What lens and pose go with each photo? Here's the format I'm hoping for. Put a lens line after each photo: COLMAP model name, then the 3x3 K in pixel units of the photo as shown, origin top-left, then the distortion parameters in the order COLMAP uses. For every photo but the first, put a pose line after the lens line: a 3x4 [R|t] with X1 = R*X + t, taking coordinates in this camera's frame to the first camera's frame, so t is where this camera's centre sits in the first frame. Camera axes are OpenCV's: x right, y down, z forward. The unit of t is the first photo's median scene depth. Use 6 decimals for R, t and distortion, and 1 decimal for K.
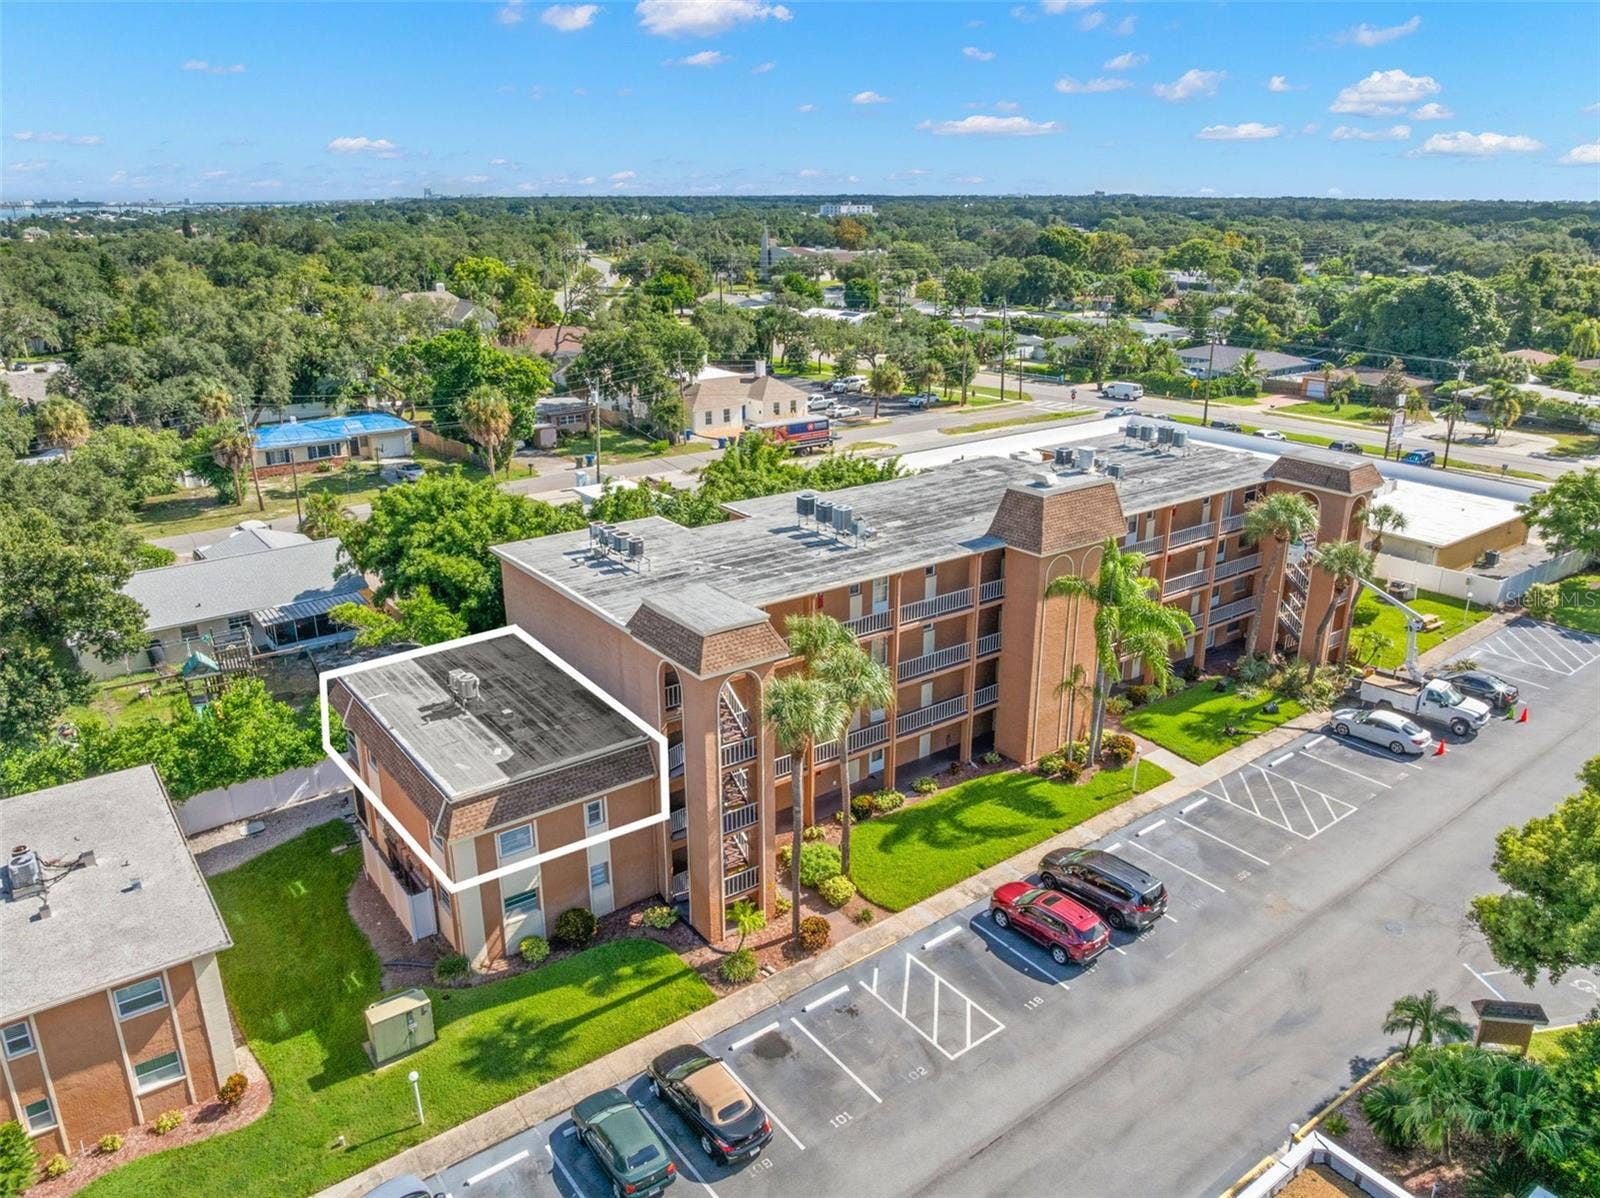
lens RADIAL K [[1185.5, 0, 801.8], [0, 1185.5, 592.6], [0, 0, 1]] dist [-0.031683, -0.010580]
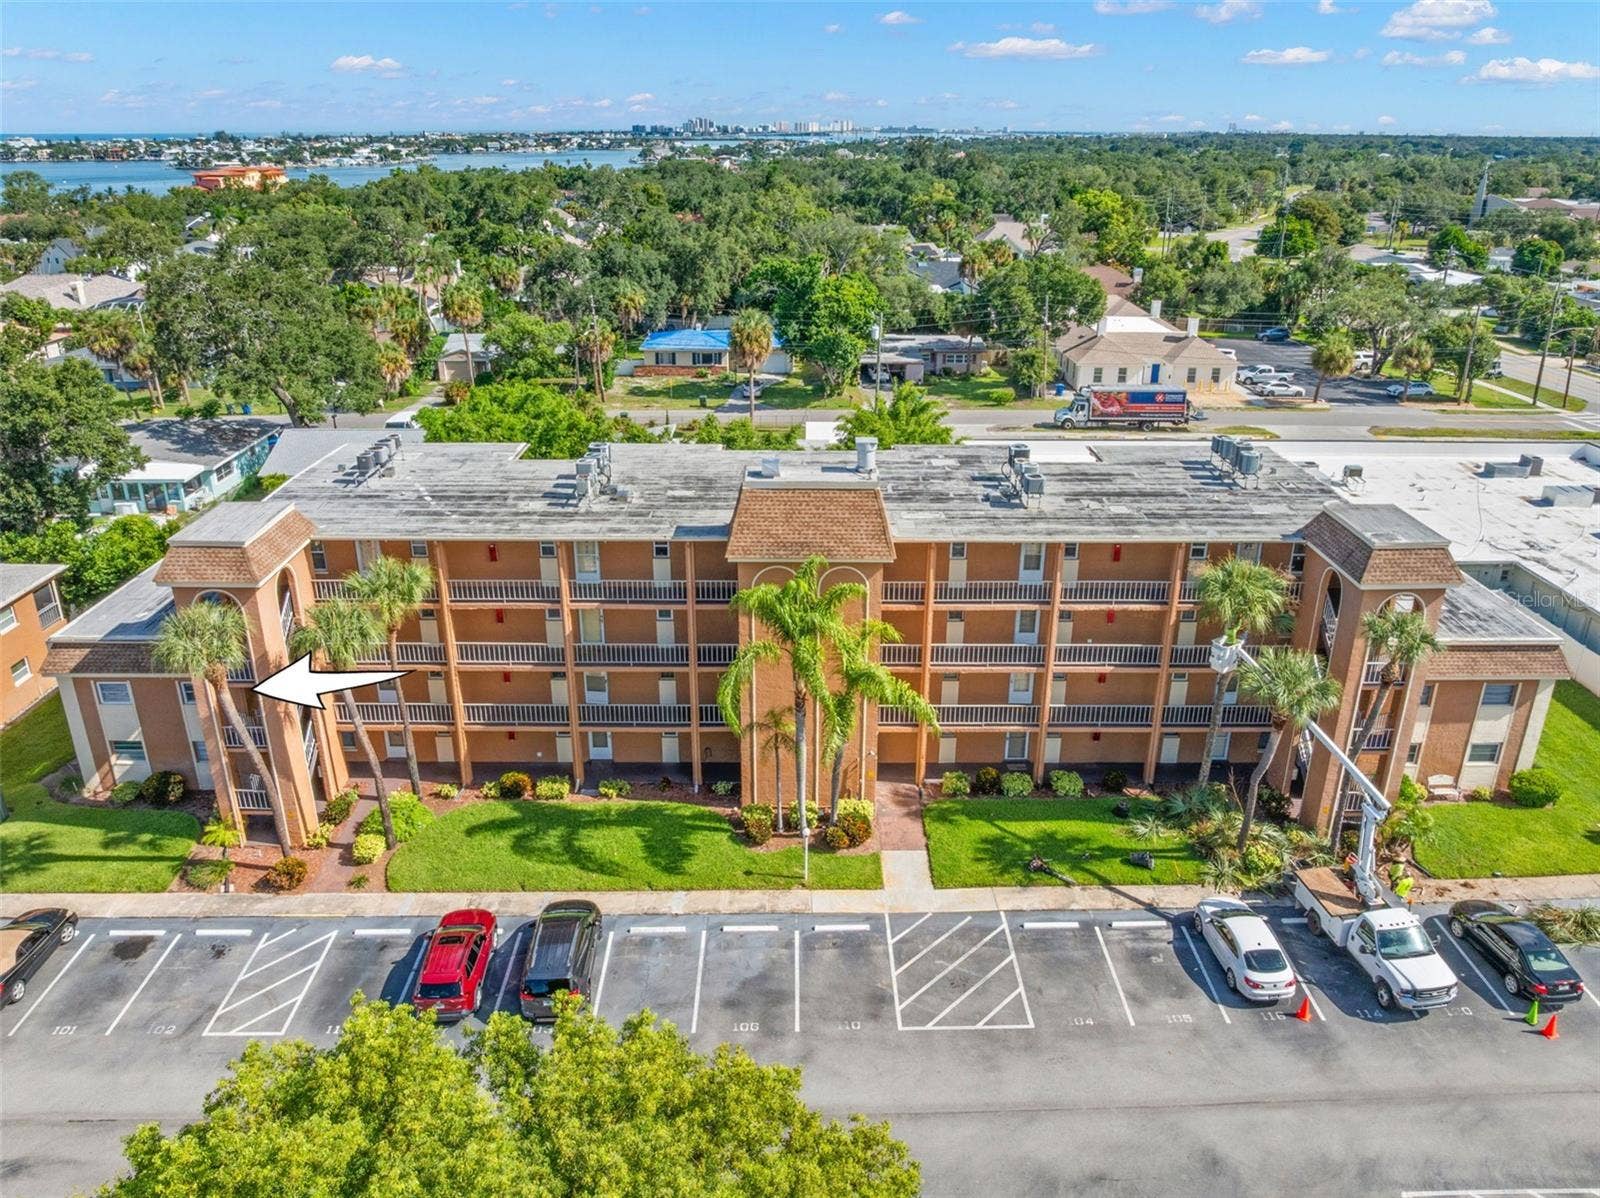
lens RADIAL K [[1185.5, 0, 802.8], [0, 1185.5, 593.6], [0, 0, 1]] dist [-0.031683, -0.010580]
pose [[0.790747, 0.226793, -0.568581, 0.688402], [-0.197424, 0.973689, 0.113815, -0.107328], [0.579434, 0.022253, 0.814716, 0.365427]]
